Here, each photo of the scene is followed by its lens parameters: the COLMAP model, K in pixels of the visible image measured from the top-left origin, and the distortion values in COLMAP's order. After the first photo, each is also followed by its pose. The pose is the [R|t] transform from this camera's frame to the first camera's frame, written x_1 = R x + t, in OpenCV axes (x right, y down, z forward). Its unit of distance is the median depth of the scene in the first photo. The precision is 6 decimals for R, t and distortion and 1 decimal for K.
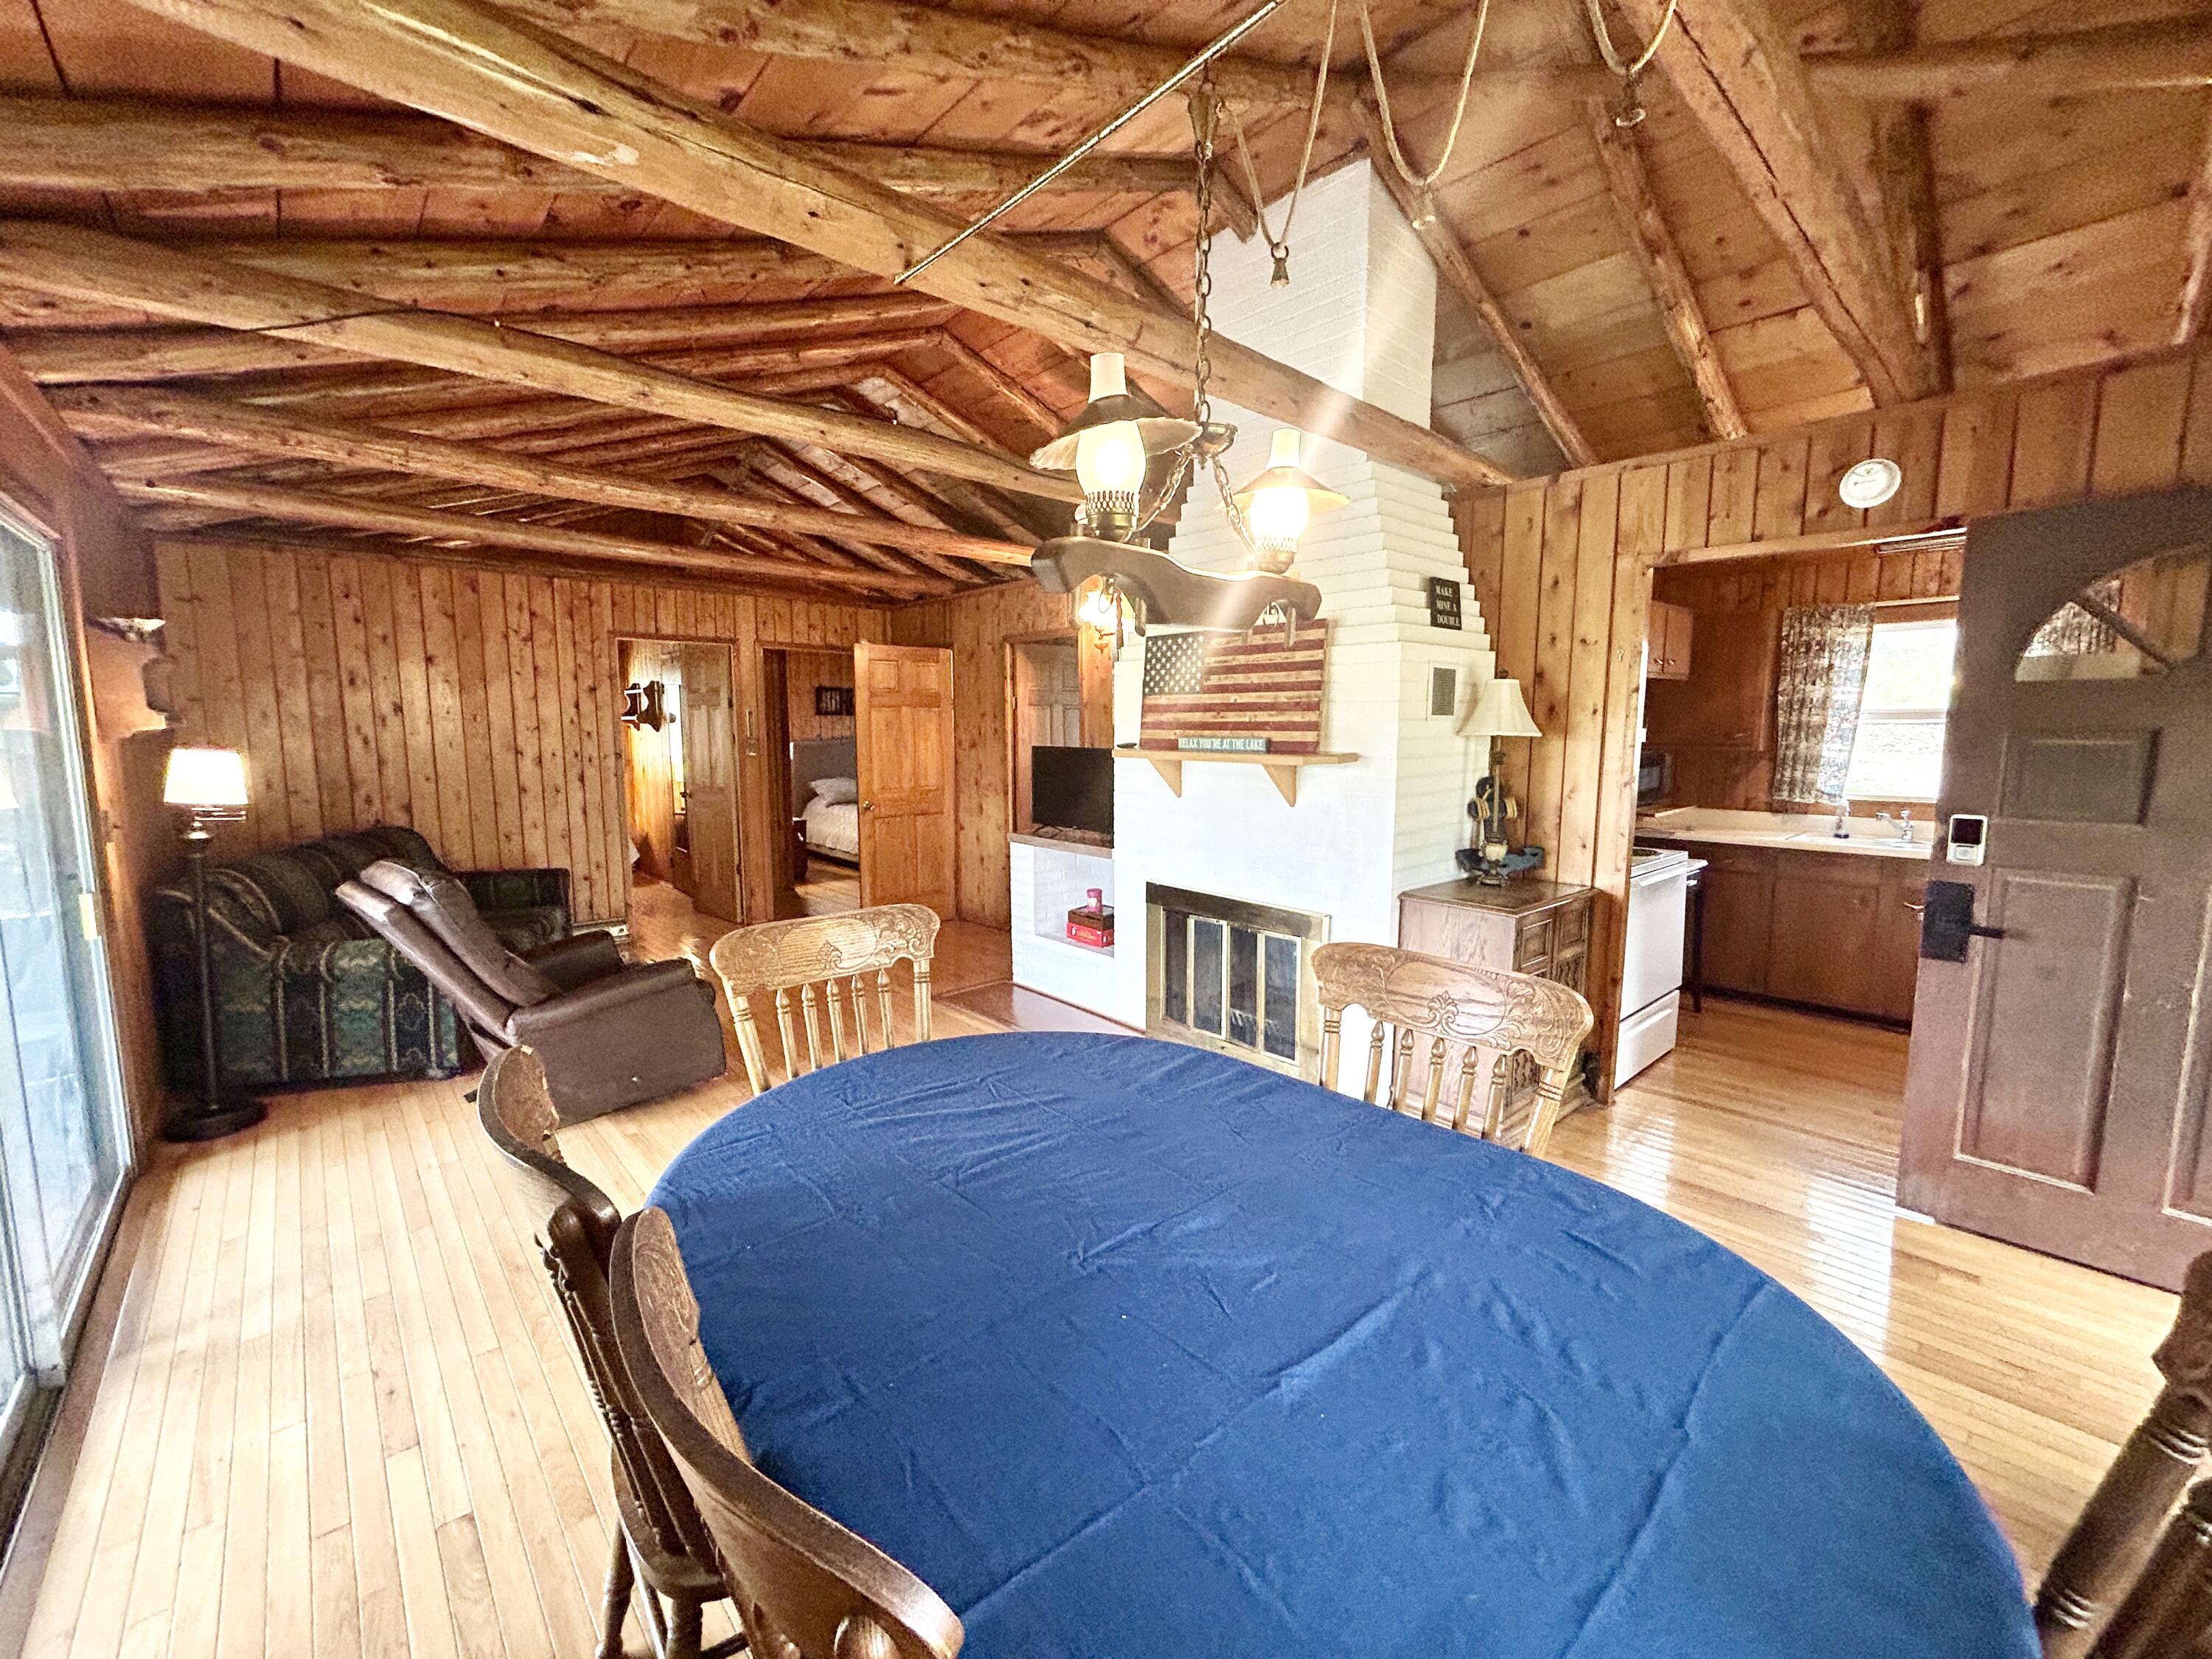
lens RADIAL K [[891.5, 0, 1094.4], [0, 891.5, 824.9], [0, 0, 1]] dist [0.000780, 0.000234]
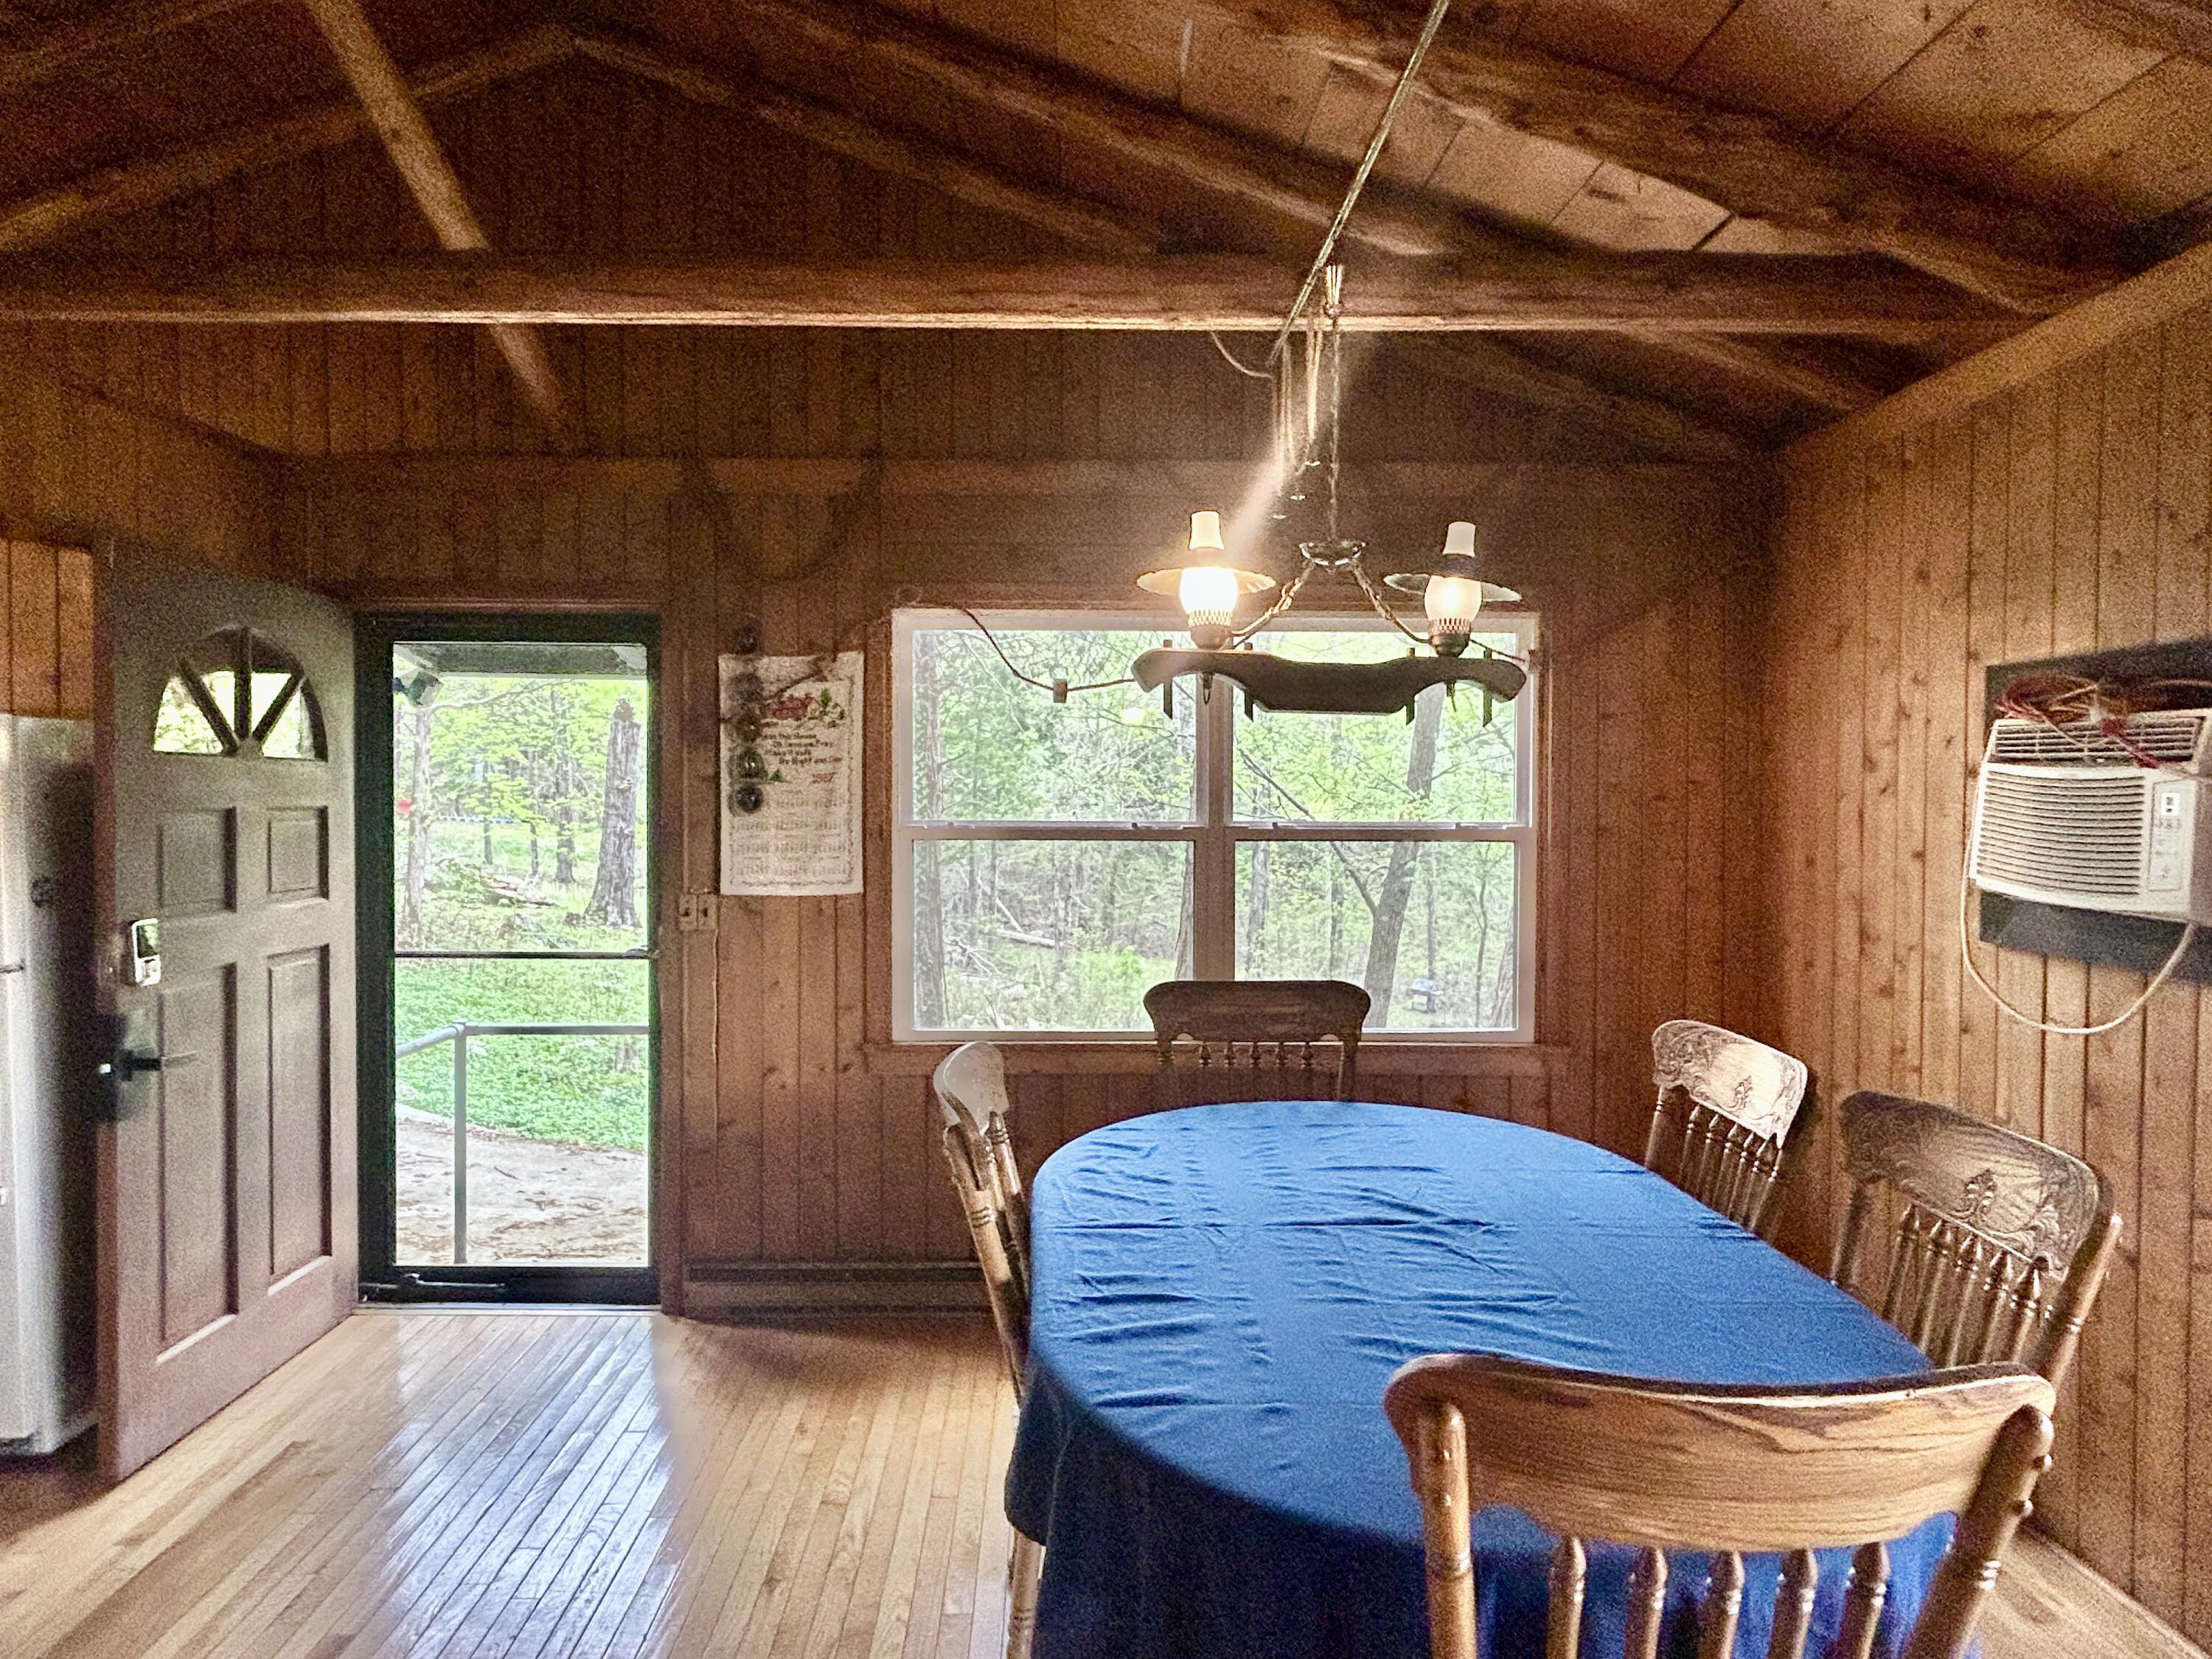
lens RADIAL K [[1273.0, 0, 1095.9], [0, 1273.0, 820.0], [0, 0, 1]] dist [-0.003266, 0.001051]
pose [[-0.761222, -0.010830, 0.648401, -0.174968], [0.076693, 0.991340, 0.106595, -0.072489], [-0.643941, 0.130871, -0.753799, 0.619864]]
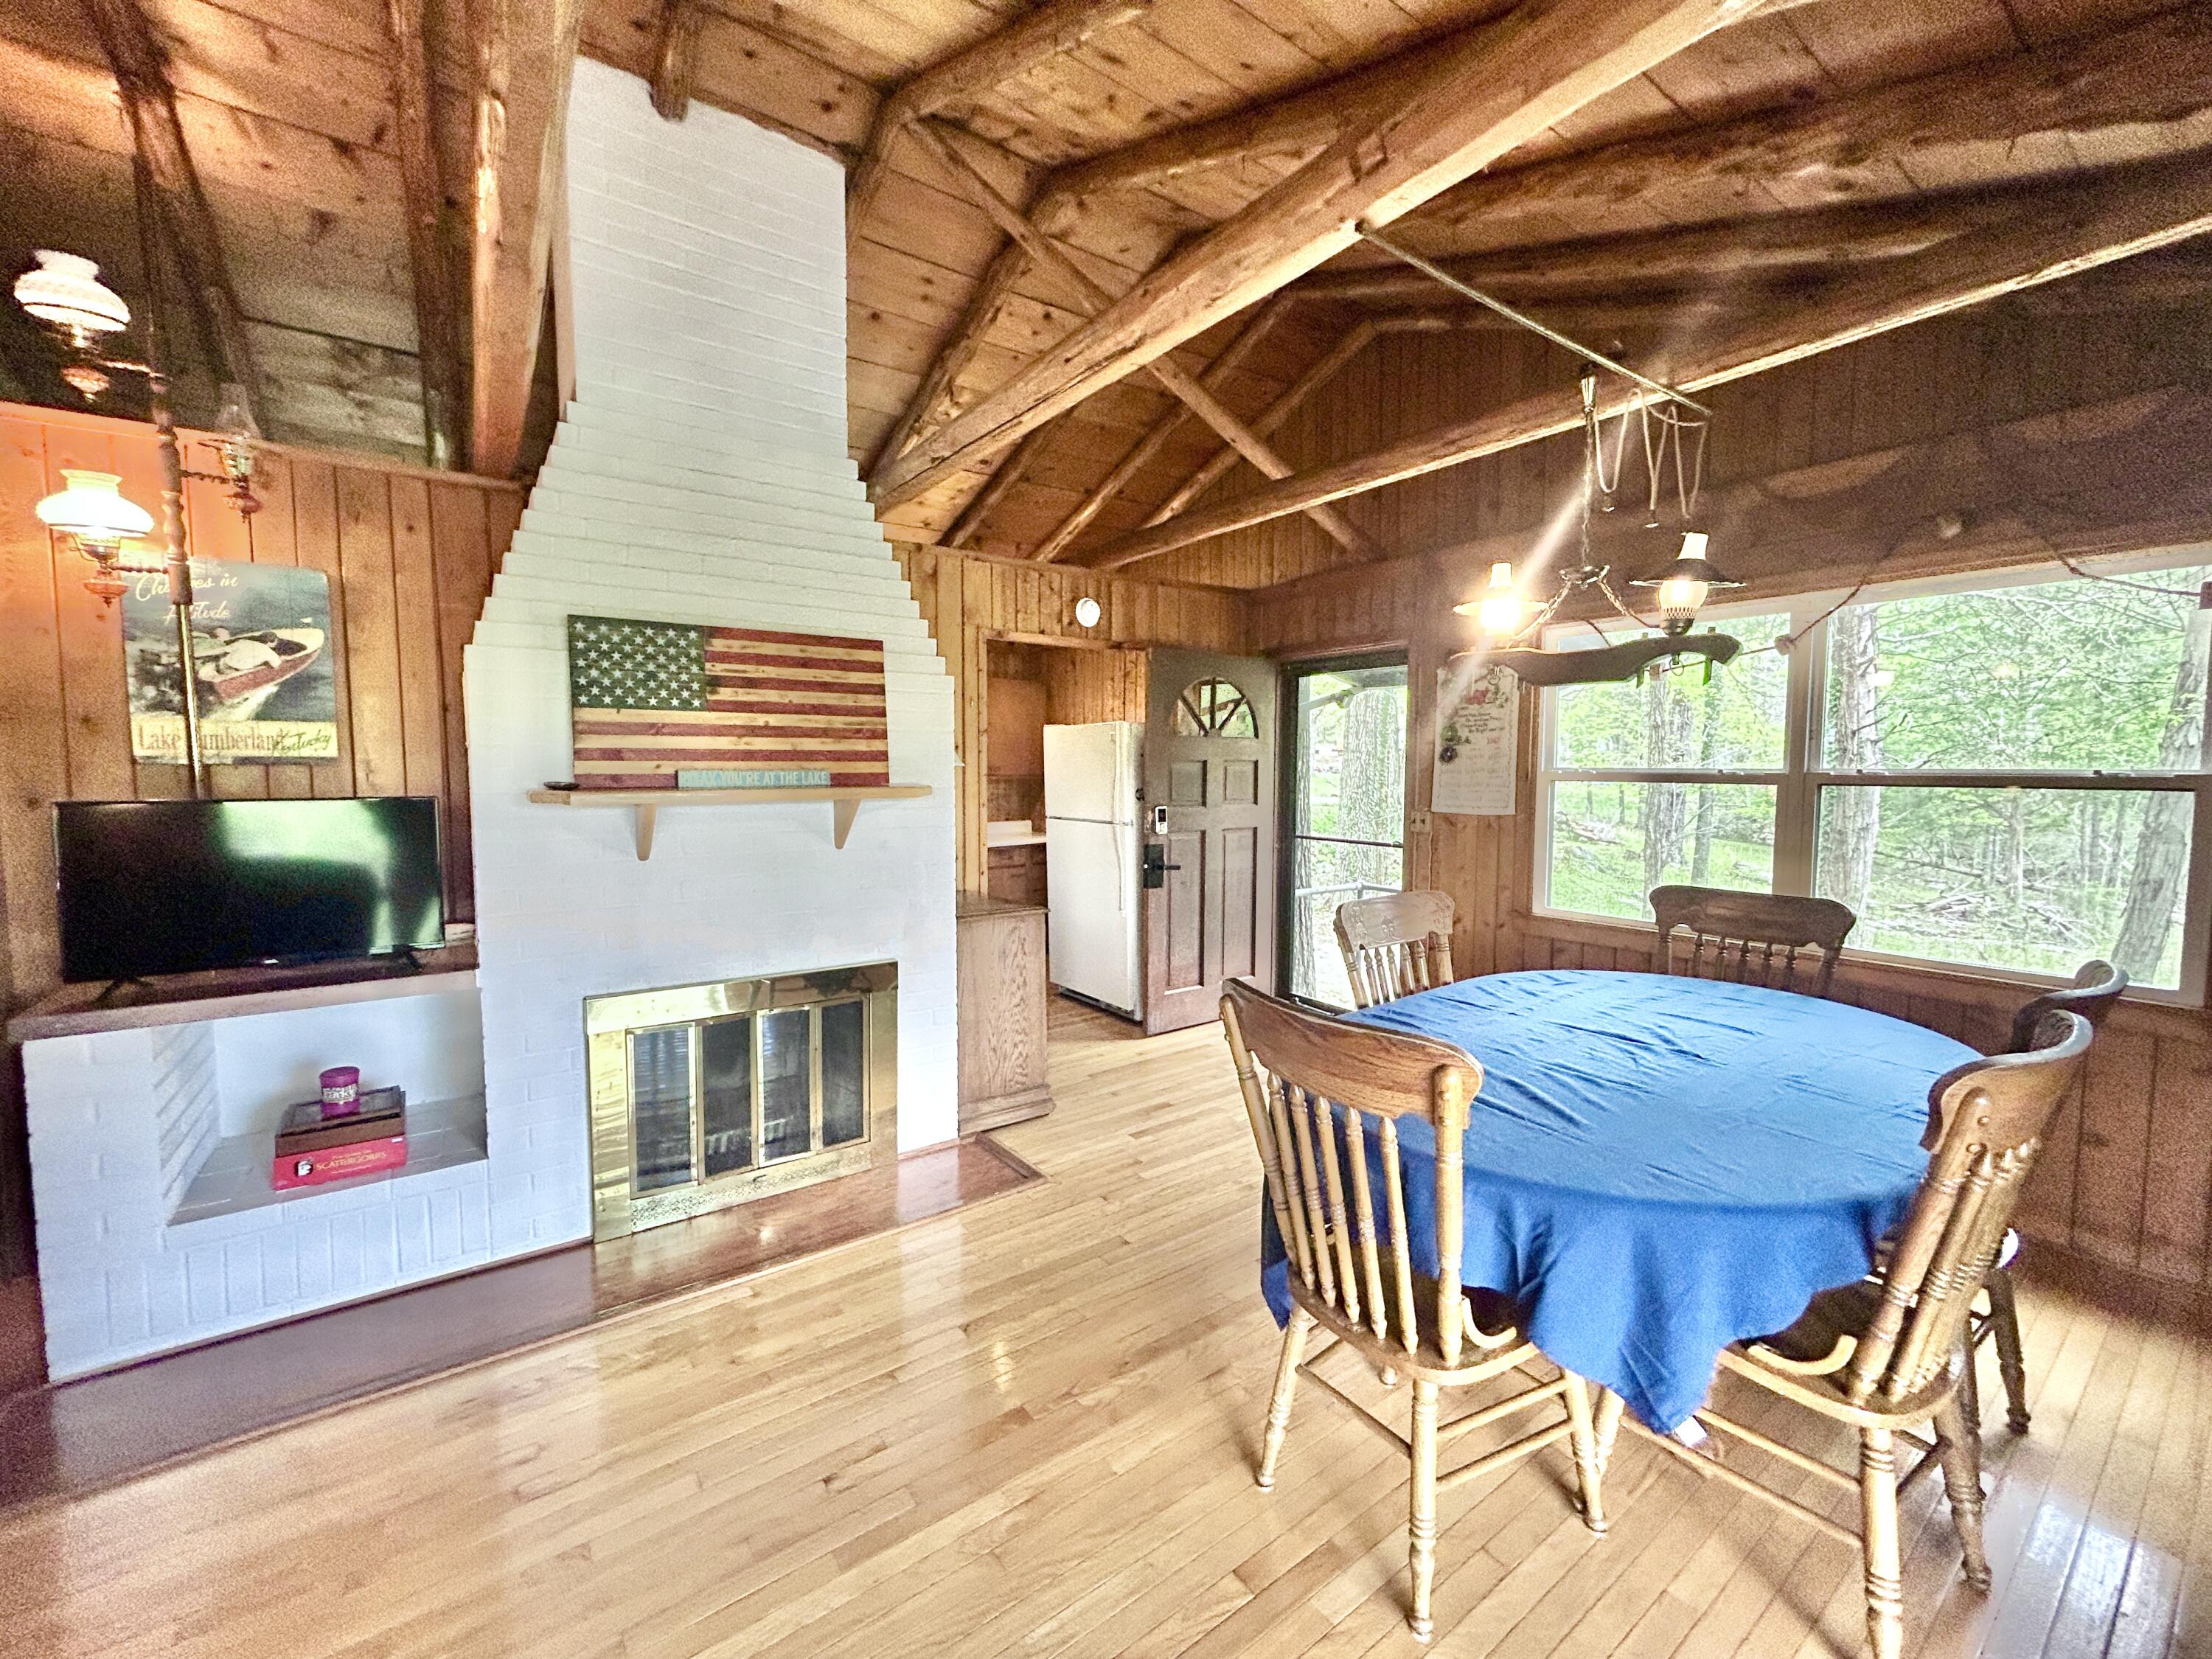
lens RADIAL K [[891.5, 0, 1092.9], [0, 891.5, 823.2], [0, 0, 1]] dist [0.000780, 0.000234]
pose [[0.110747, -0.061872, 0.991921, -0.417210], [0.117492, 0.991876, 0.048751, -0.039826], [-0.986879, 0.111144, 0.117116, 0.446333]]
